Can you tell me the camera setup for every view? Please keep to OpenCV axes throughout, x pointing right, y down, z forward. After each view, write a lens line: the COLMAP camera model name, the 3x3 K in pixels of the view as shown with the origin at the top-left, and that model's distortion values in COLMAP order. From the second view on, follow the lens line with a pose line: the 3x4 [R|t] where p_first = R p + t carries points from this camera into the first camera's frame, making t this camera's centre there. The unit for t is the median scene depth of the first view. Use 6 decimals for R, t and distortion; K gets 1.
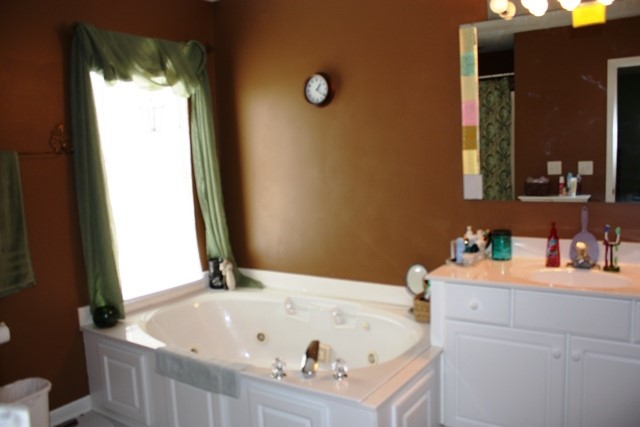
lens RADIAL K [[532.8, 0, 320.0], [0, 532.8, 213.5], [0, 0, 1]] dist [-0.178338, 0.141091]
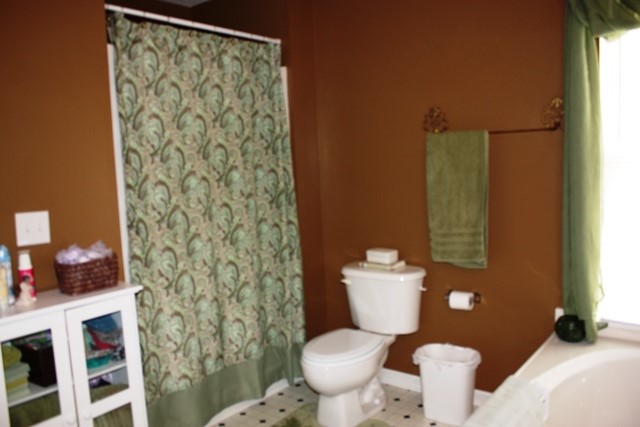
lens RADIAL K [[532.8, 0, 320.0], [0, 532.8, 213.5], [0, 0, 1]] dist [-0.178338, 0.141091]
pose [[-0.071447, 0.146339, -0.986651, 0.476644], [-0.061462, 0.986653, 0.150790, -0.096020], [0.995549, 0.071415, -0.061499, 0.751302]]
